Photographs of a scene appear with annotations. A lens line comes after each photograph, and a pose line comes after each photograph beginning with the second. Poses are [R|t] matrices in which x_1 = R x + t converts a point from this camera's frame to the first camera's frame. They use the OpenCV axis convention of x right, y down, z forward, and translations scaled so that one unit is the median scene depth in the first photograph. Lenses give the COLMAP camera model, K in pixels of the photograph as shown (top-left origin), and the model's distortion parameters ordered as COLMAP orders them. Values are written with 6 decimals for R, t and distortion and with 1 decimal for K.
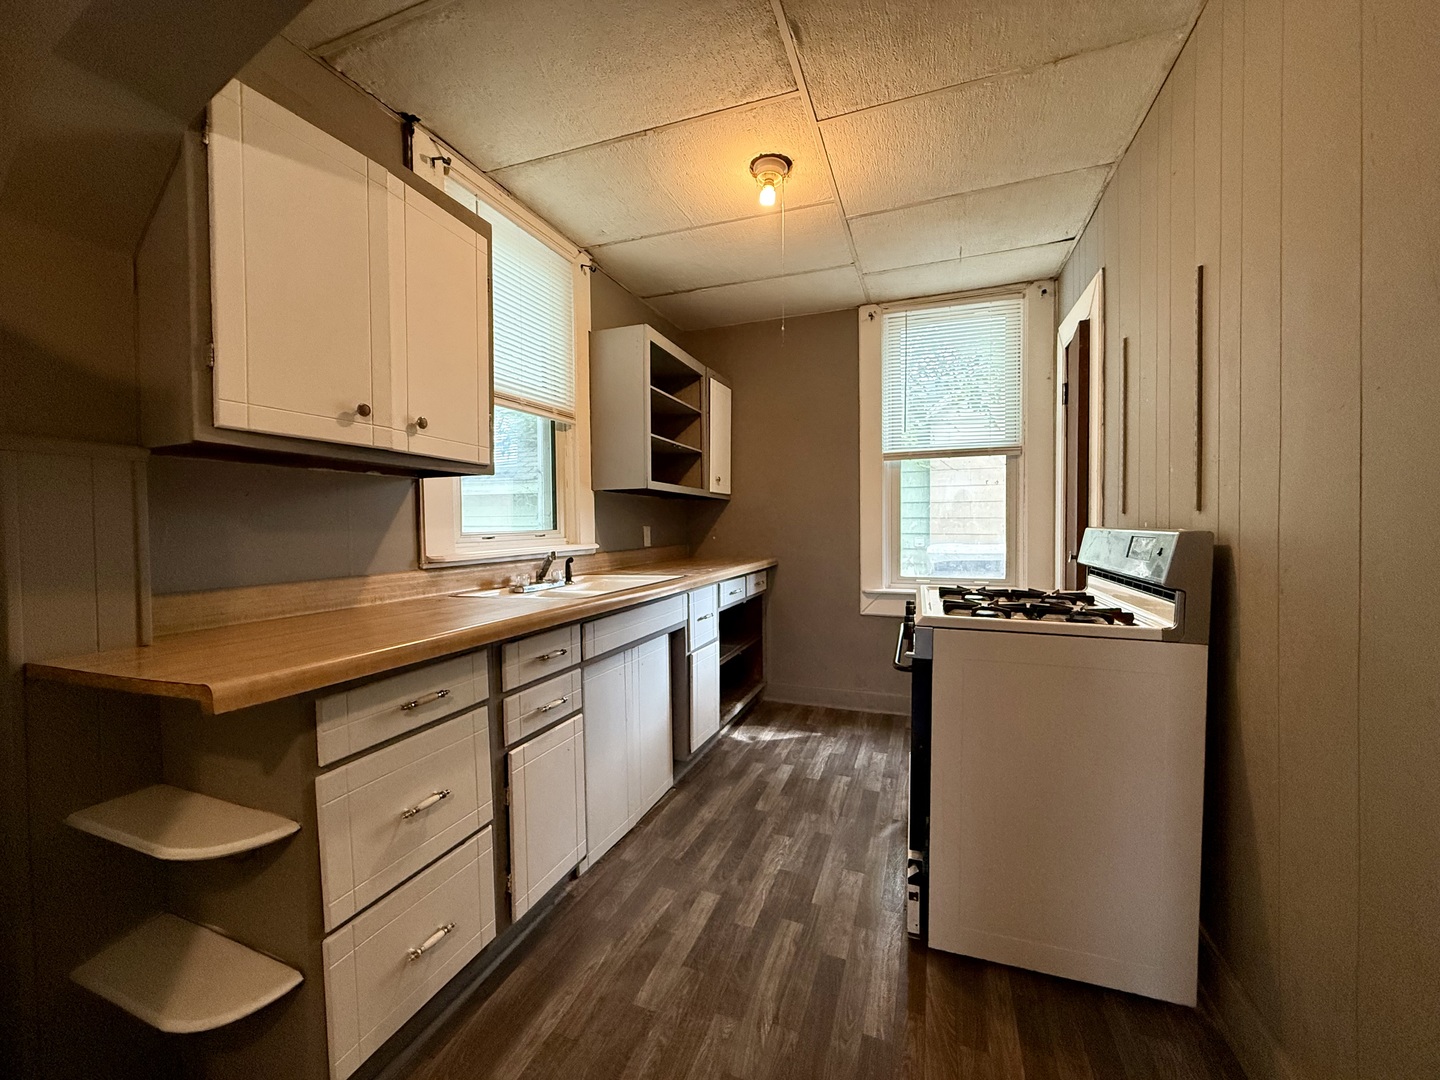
lens RADIAL K [[570.4, 0, 709.7], [0, 570.4, 519.5], [0, 0, 1]] dist [0.009266, -0.001049]
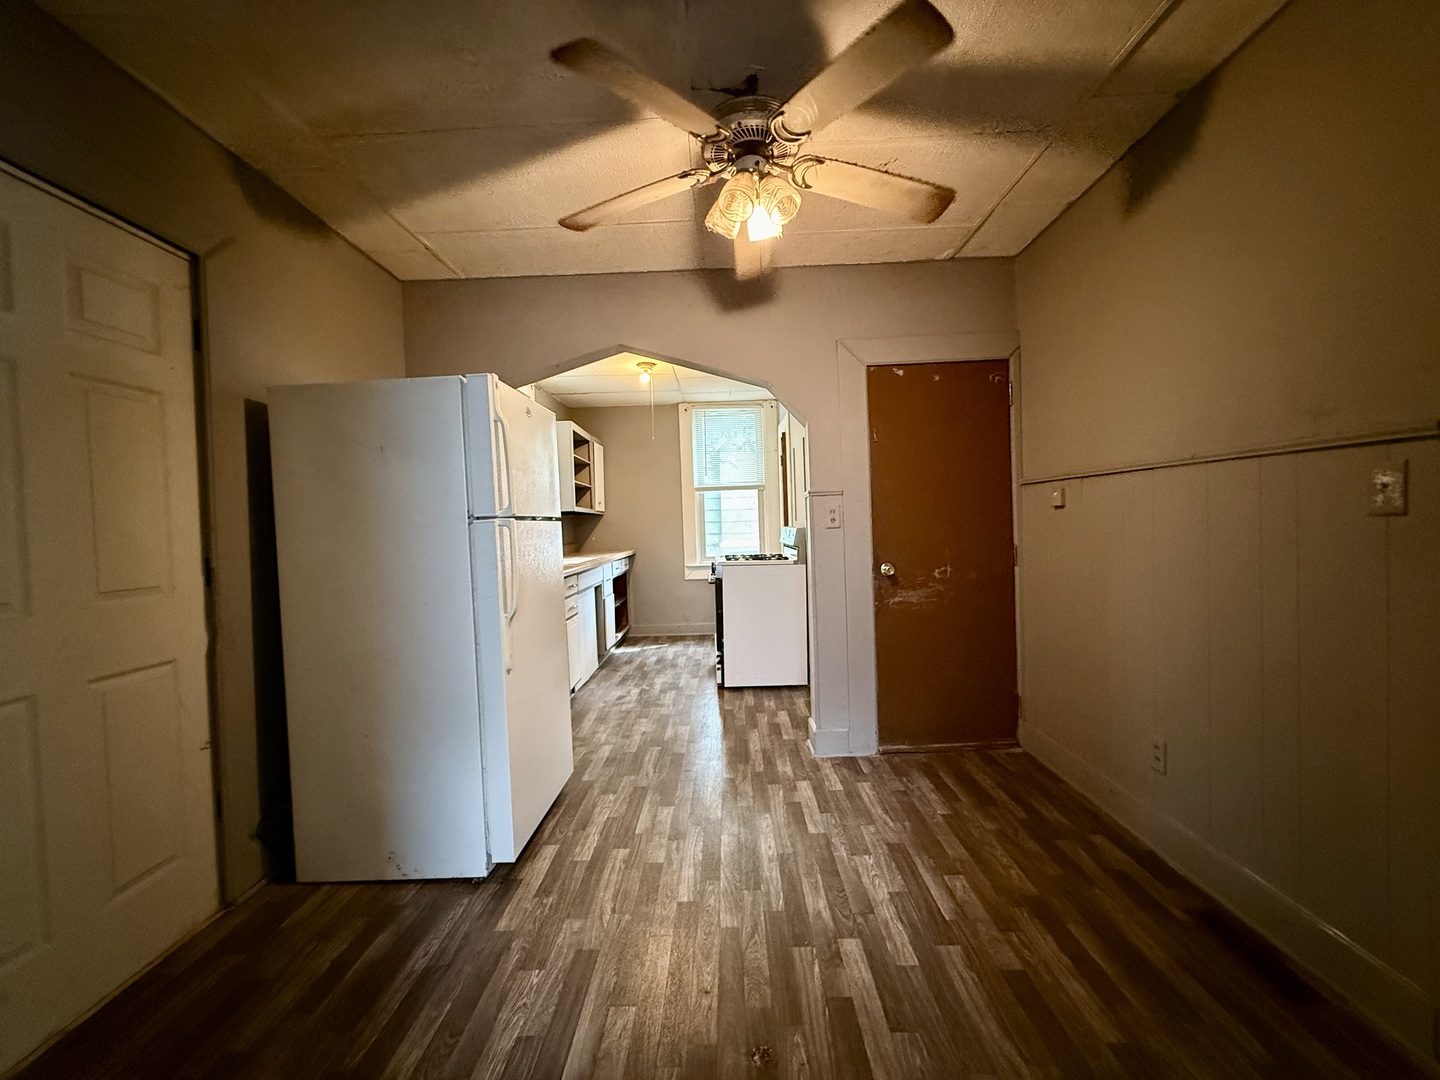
lens RADIAL K [[570.4, 0, 708.0], [0, 570.4, 540.1], [0, 0, 1]] dist [0.009266, -0.001049]
pose [[0.938357, -0.024421, 0.344804, -0.269004], [0.016946, 0.999552, 0.024678, 0.001091], [-0.345252, -0.017313, 0.938350, -0.665549]]
